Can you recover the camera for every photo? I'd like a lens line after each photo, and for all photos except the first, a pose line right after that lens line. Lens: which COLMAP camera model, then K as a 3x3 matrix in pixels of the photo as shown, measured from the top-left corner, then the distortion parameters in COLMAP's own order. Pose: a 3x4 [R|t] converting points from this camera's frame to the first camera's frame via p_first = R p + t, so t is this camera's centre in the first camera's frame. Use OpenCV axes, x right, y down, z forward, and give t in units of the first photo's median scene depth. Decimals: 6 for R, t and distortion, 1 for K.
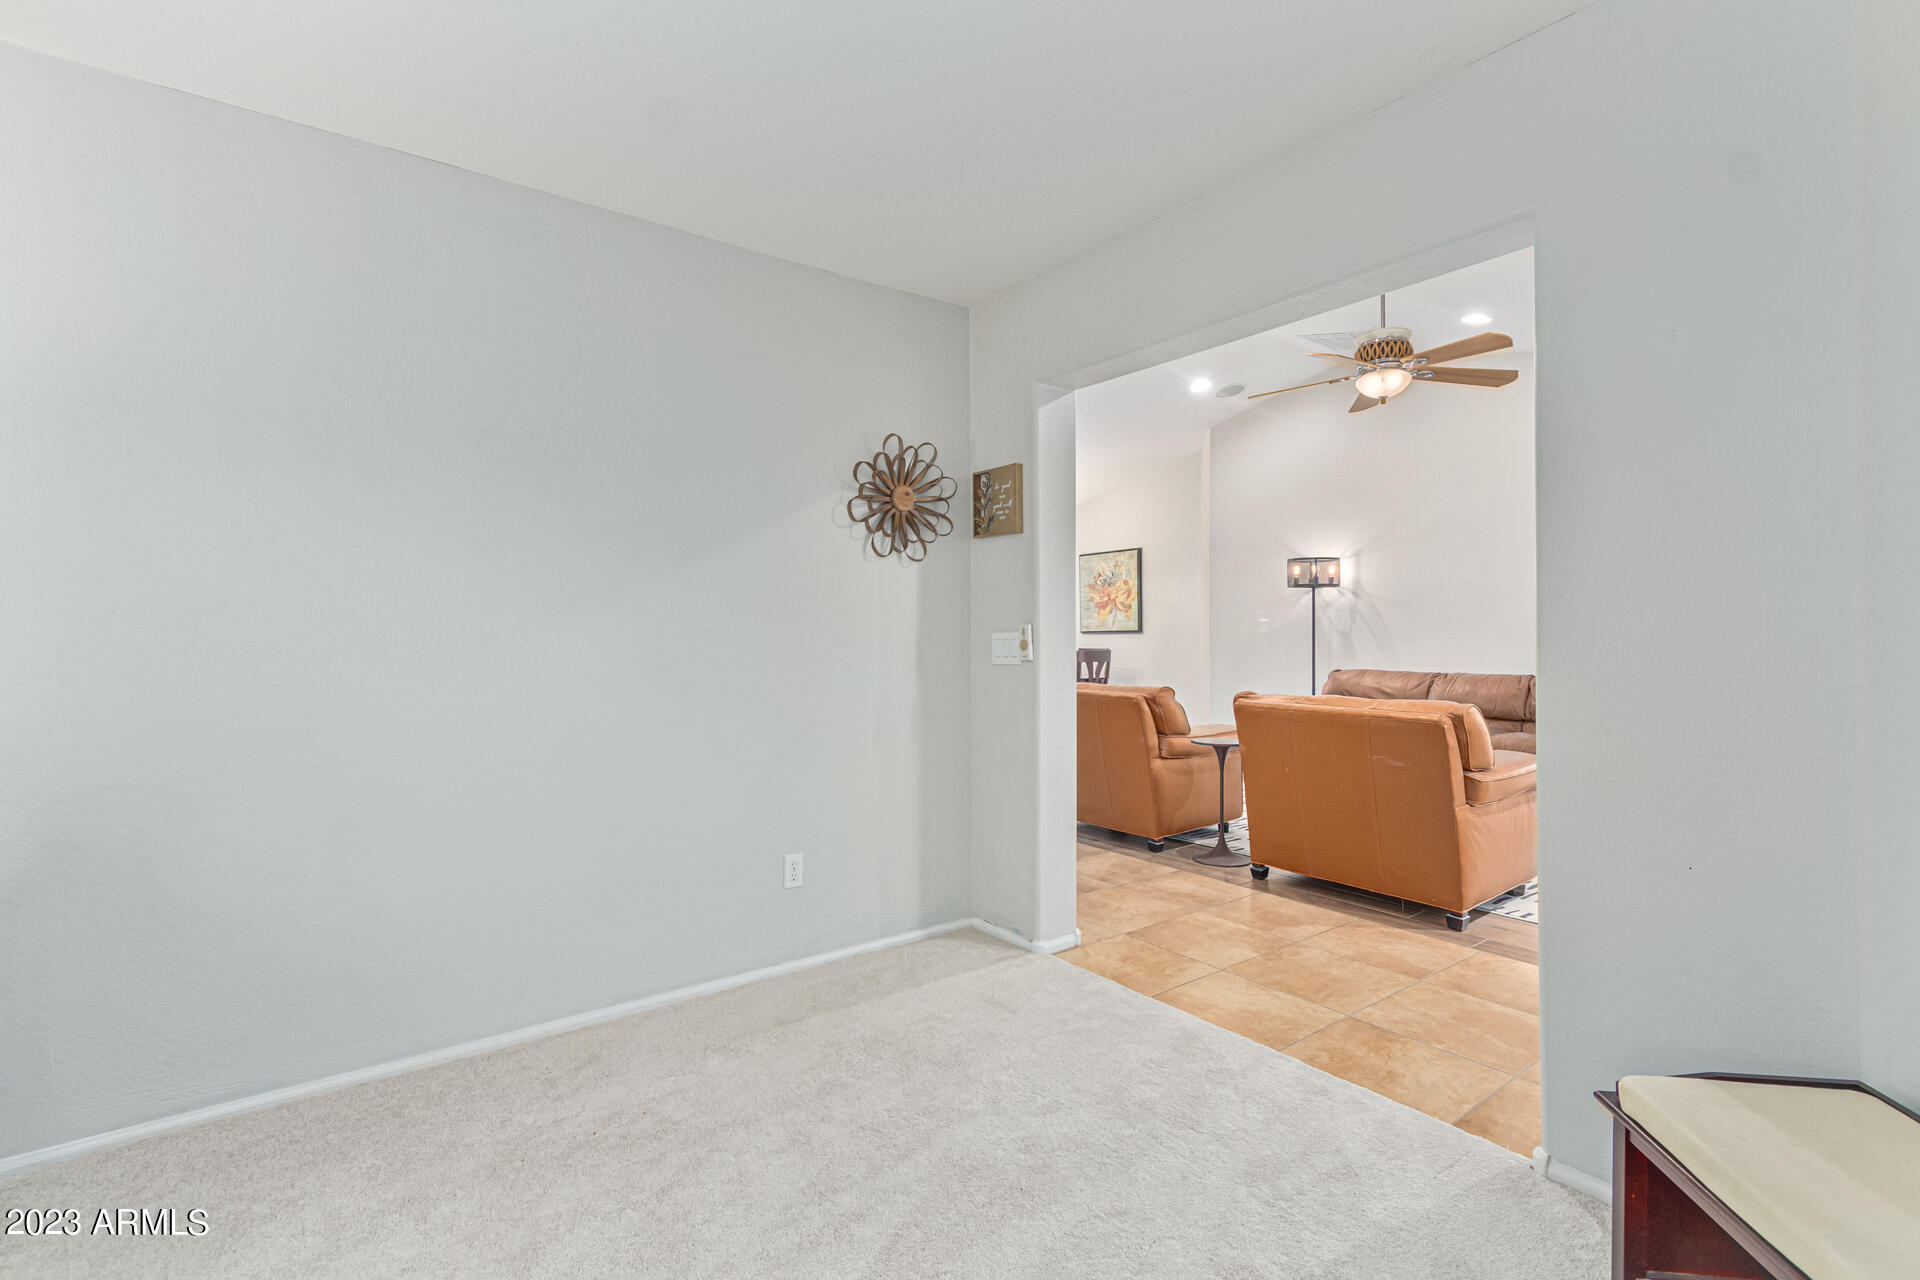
lens RADIAL K [[877.8, 0, 972.9], [0, 877.8, 599.2], [0, 0, 1]] dist [0.008227, 0.000110]
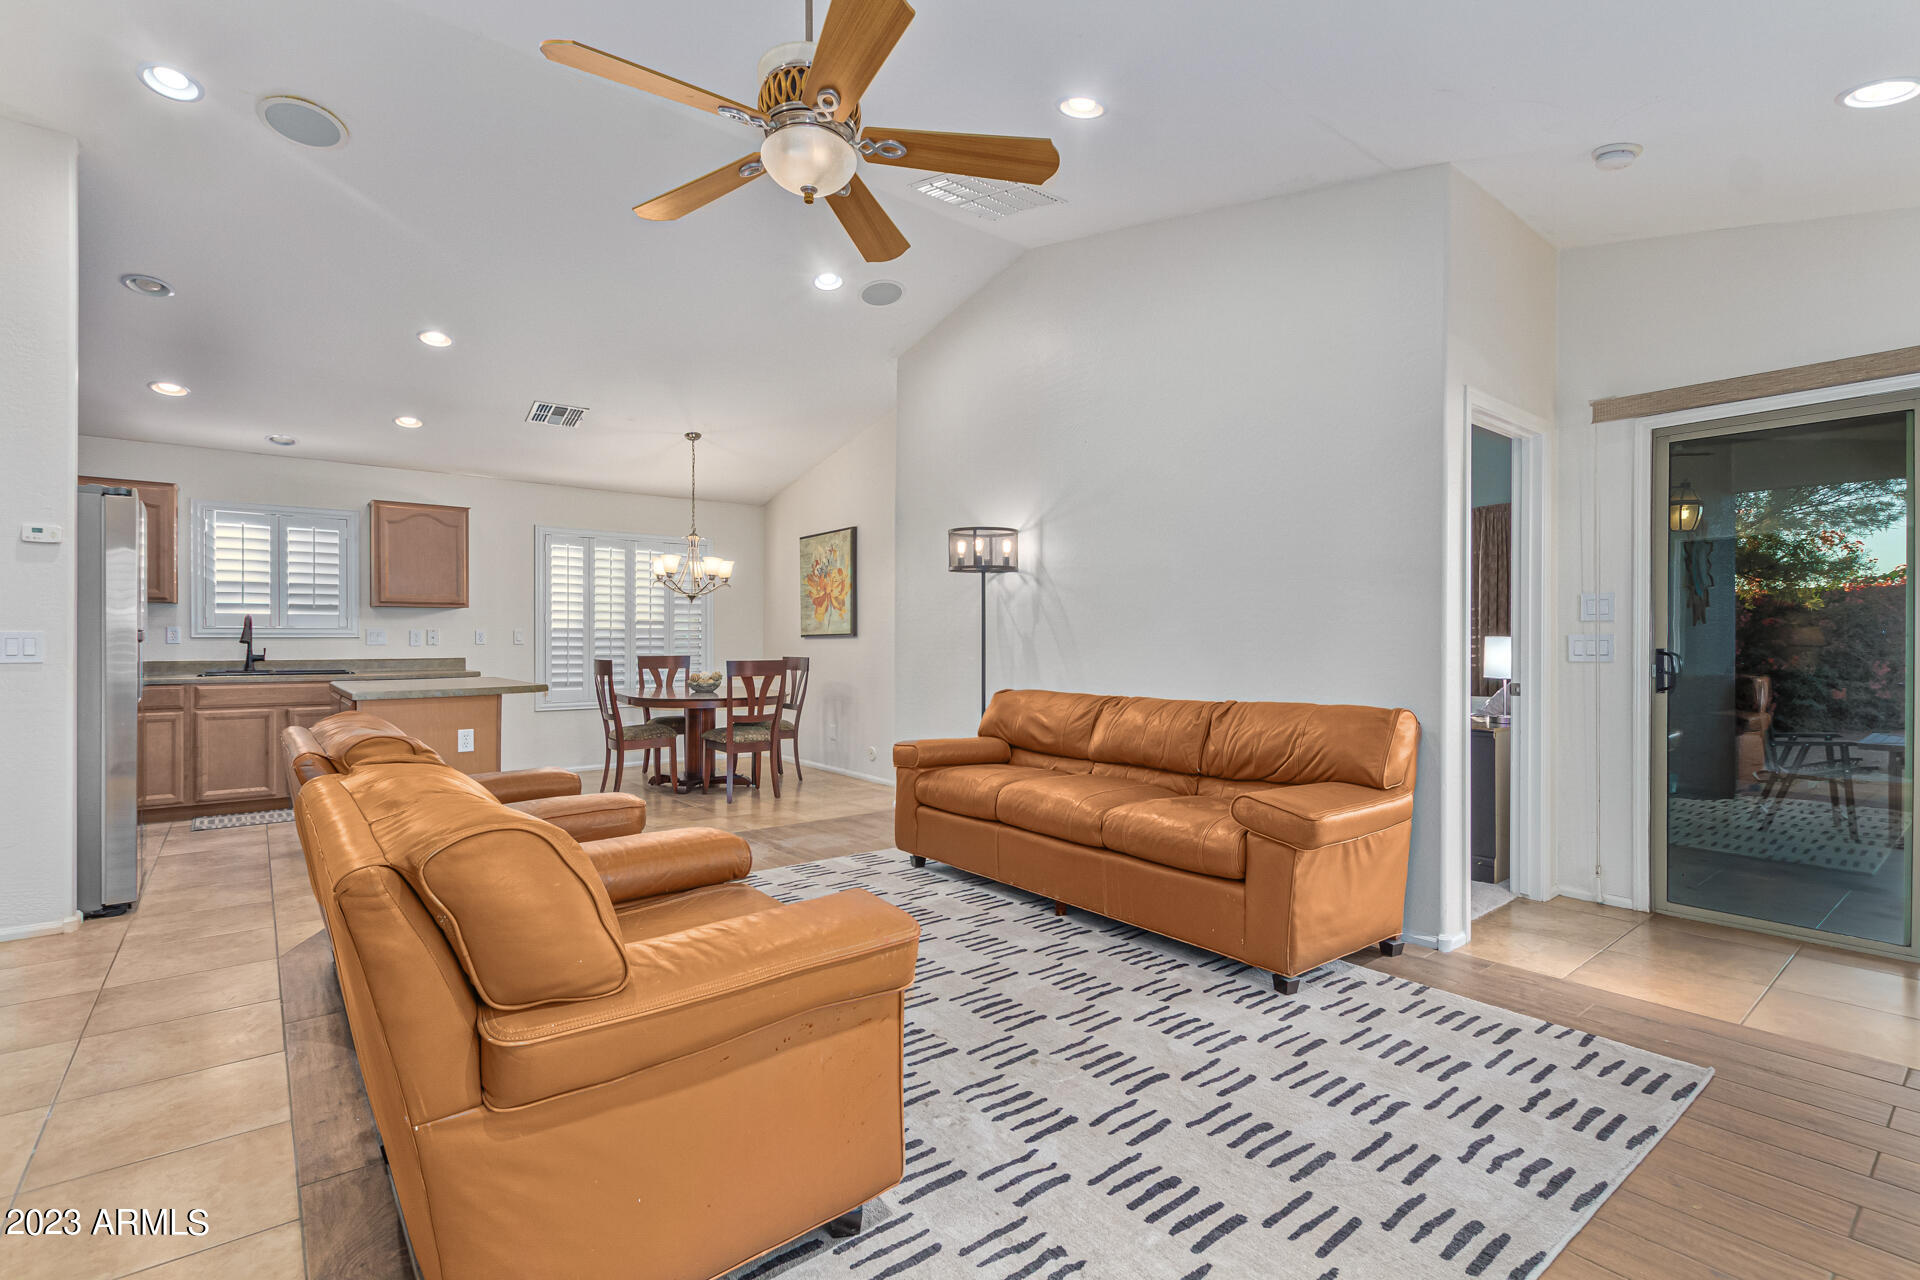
lens RADIAL K [[877.8, 0, 964.0], [0, 877.8, 636.0], [0, 0, 1]] dist [0.008227, 0.000110]
pose [[0.999742, -0.001383, 0.022685, 0.269729], [0.000509, 0.999260, 0.038456, 0.007921], [-0.022722, -0.038434, 0.999003, 0.226470]]
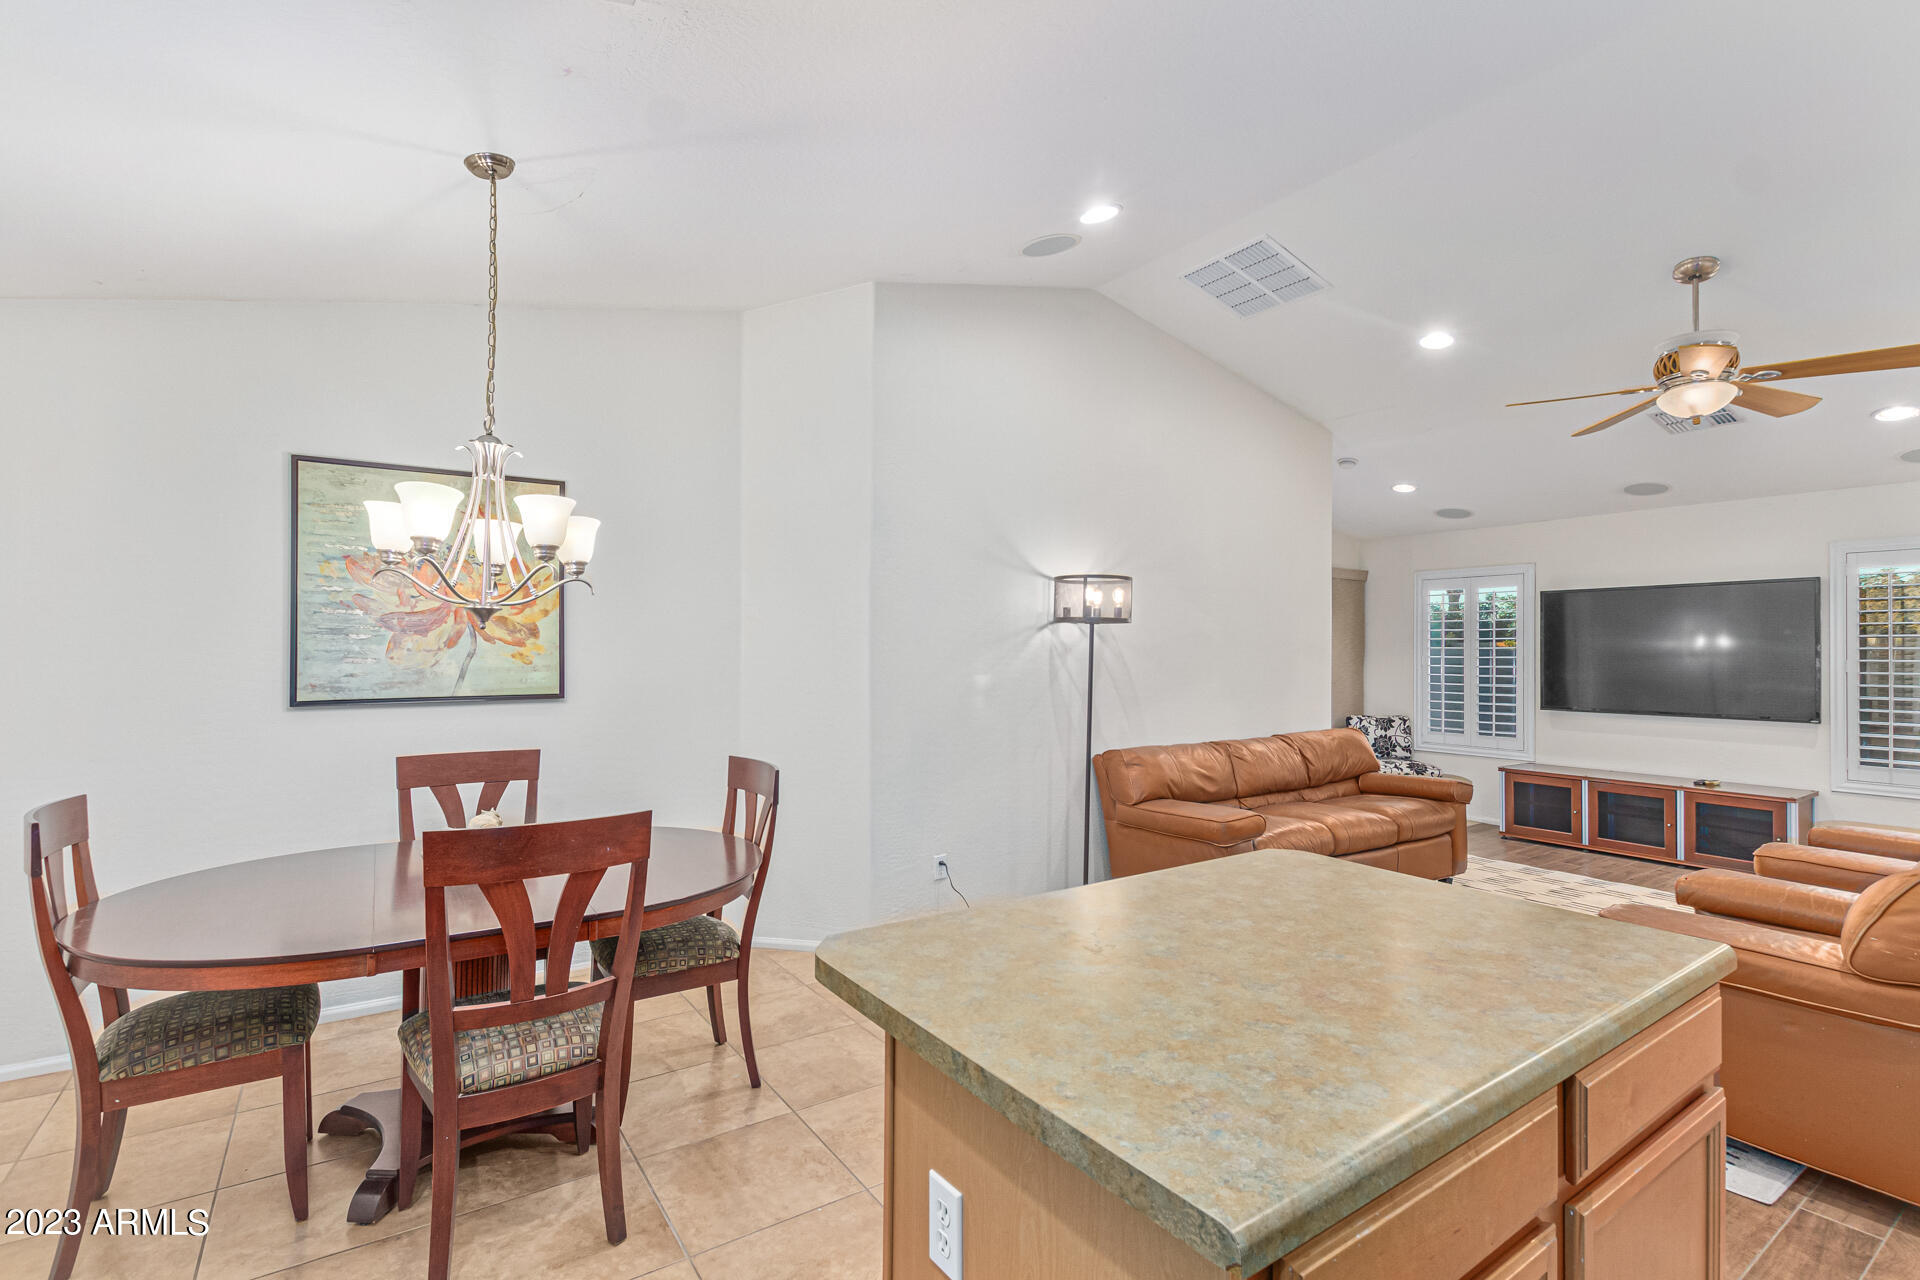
lens RADIAL K [[877.8, 0, 955.0], [0, 877.8, 650.2], [0, 0, 1]] dist [0.008227, 0.000110]
pose [[0.058406, 0.003425, 0.998287, -0.189242], [-0.047420, 0.998875, -0.000653, 0.008335], [-0.997166, -0.047301, 0.058503, 0.803468]]
